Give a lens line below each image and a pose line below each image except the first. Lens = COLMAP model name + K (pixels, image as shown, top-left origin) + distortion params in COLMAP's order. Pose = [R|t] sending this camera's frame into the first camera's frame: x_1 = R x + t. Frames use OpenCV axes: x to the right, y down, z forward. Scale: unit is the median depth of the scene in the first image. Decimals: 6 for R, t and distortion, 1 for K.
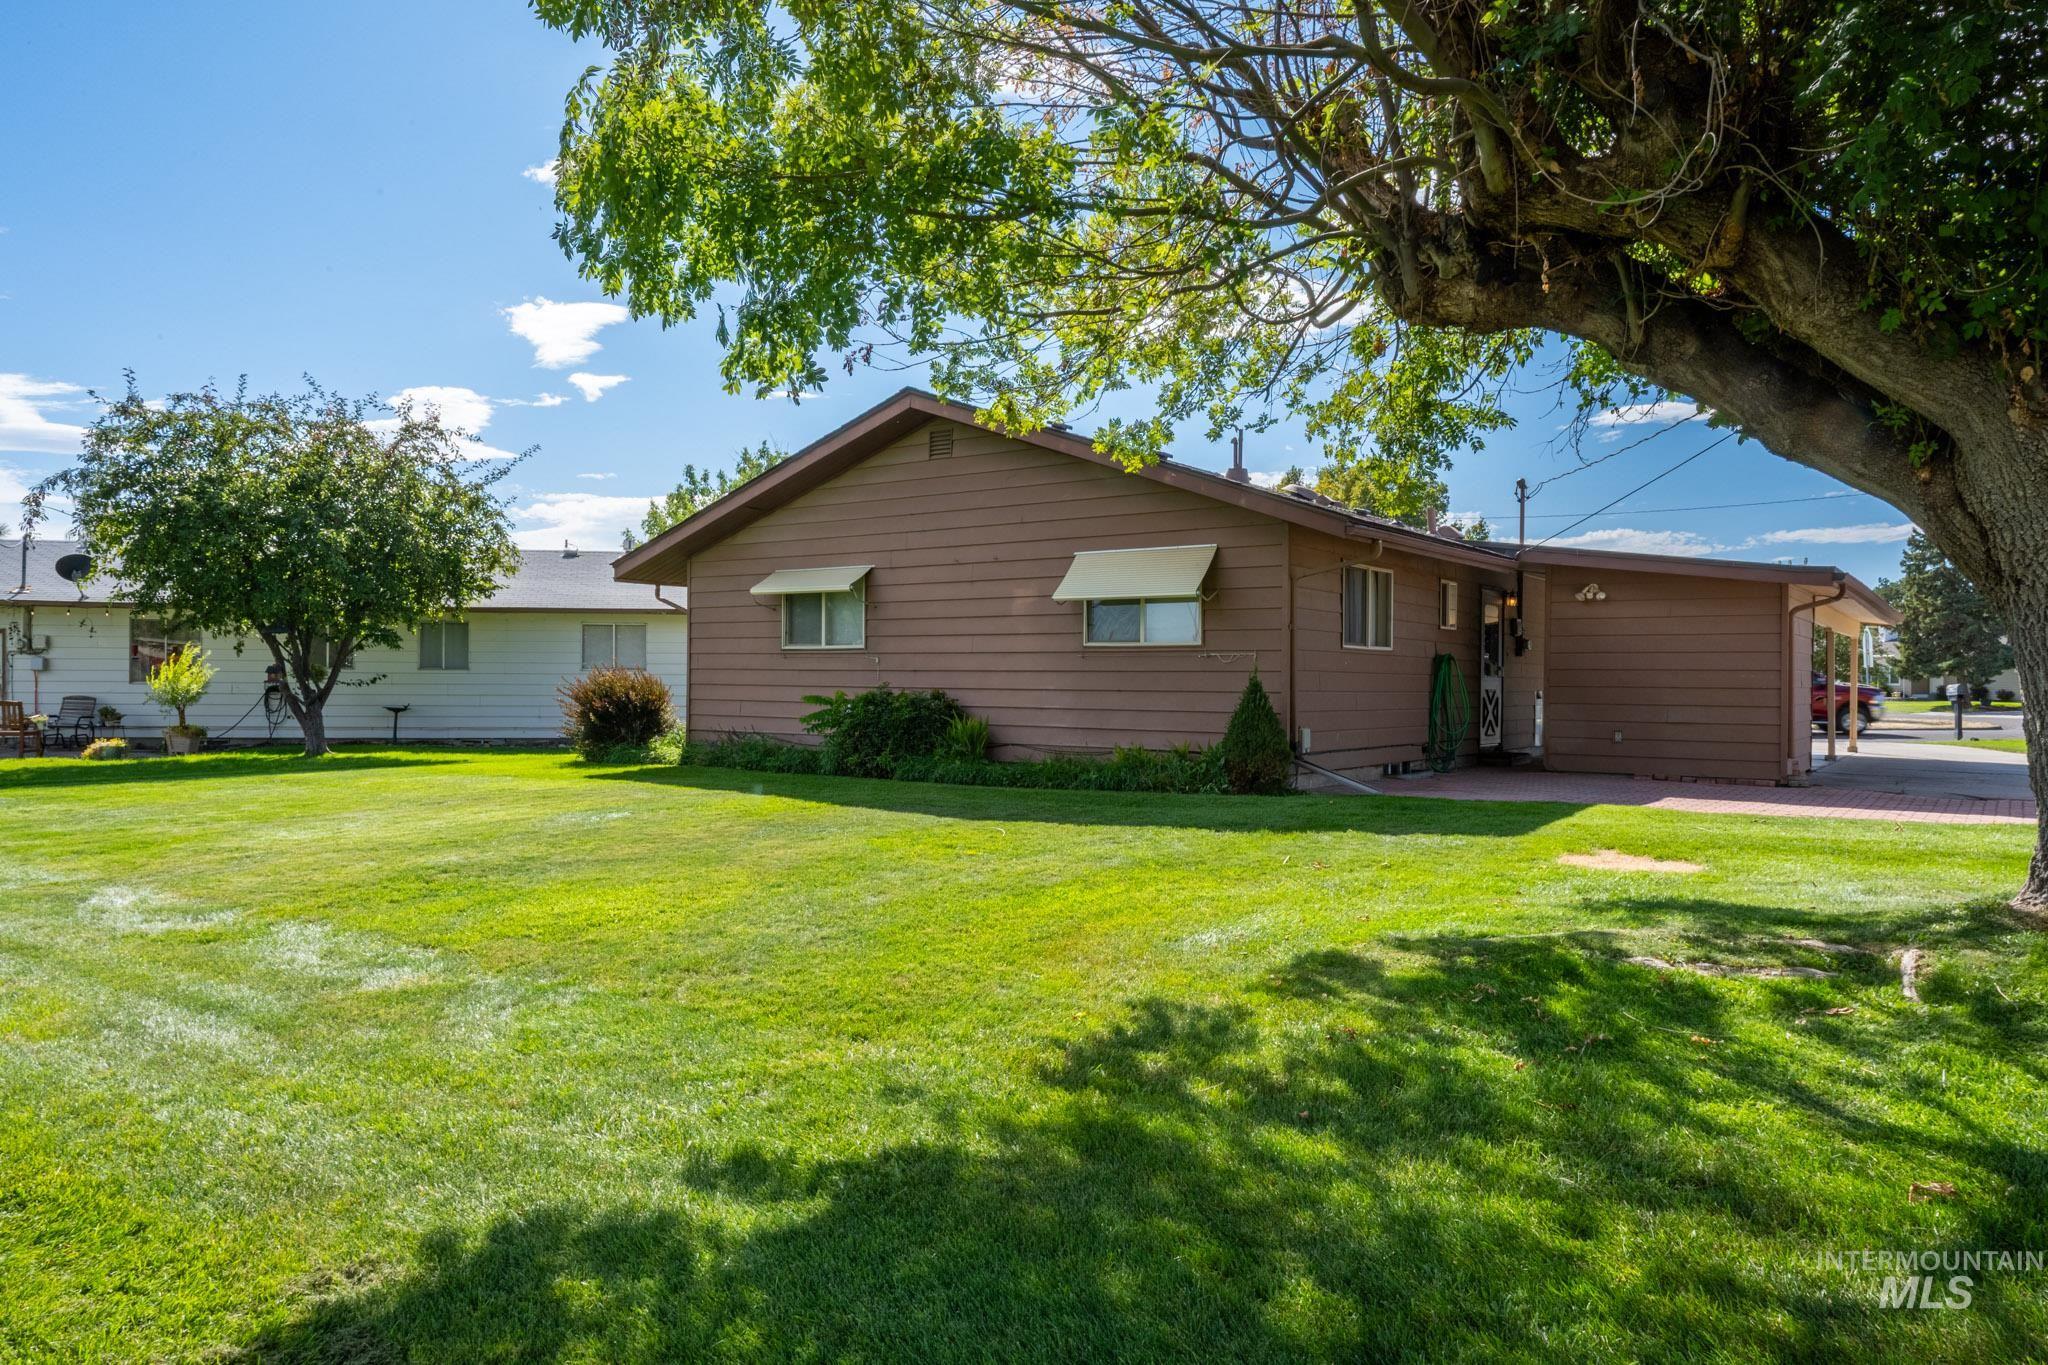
lens RADIAL K [[1368.9, 0, 1024.0], [0, 1368.9, 682.5], [0, 0, 1]] dist [0.036294, 0.001092]
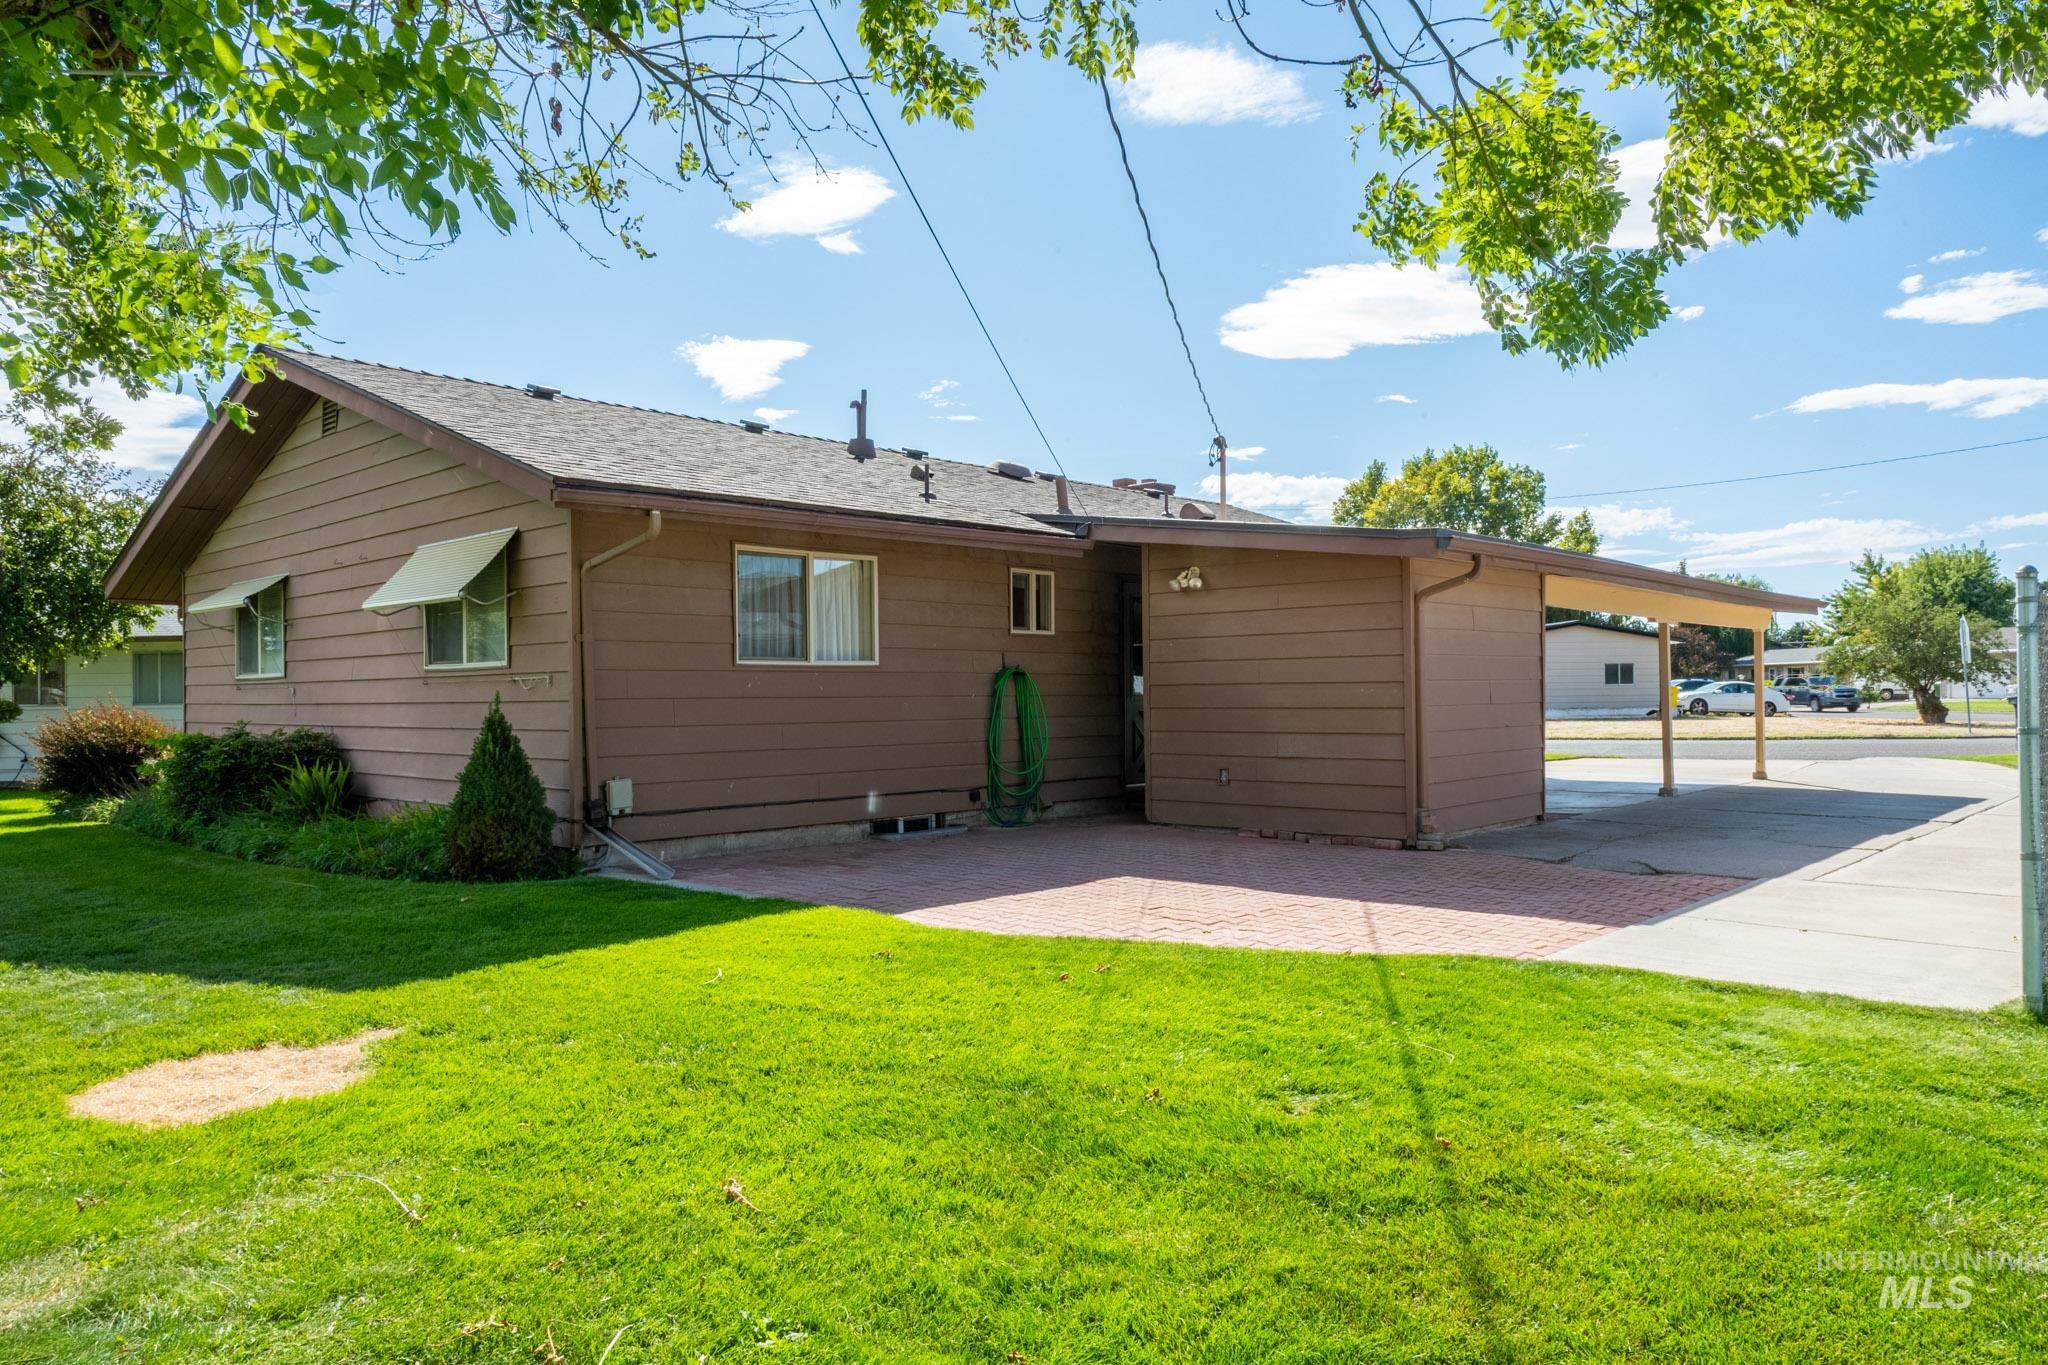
lens RADIAL K [[1353.1, 0, 1024.0], [0, 1353.1, 682.5], [0, 0, 1]] dist [-0.005616, 0.001233]
pose [[0.989675, -0.020842, -0.141806, 0.427241], [0.019406, 0.999745, -0.011507, -0.003959], [0.142010, 0.008636, 0.989828, 0.282166]]
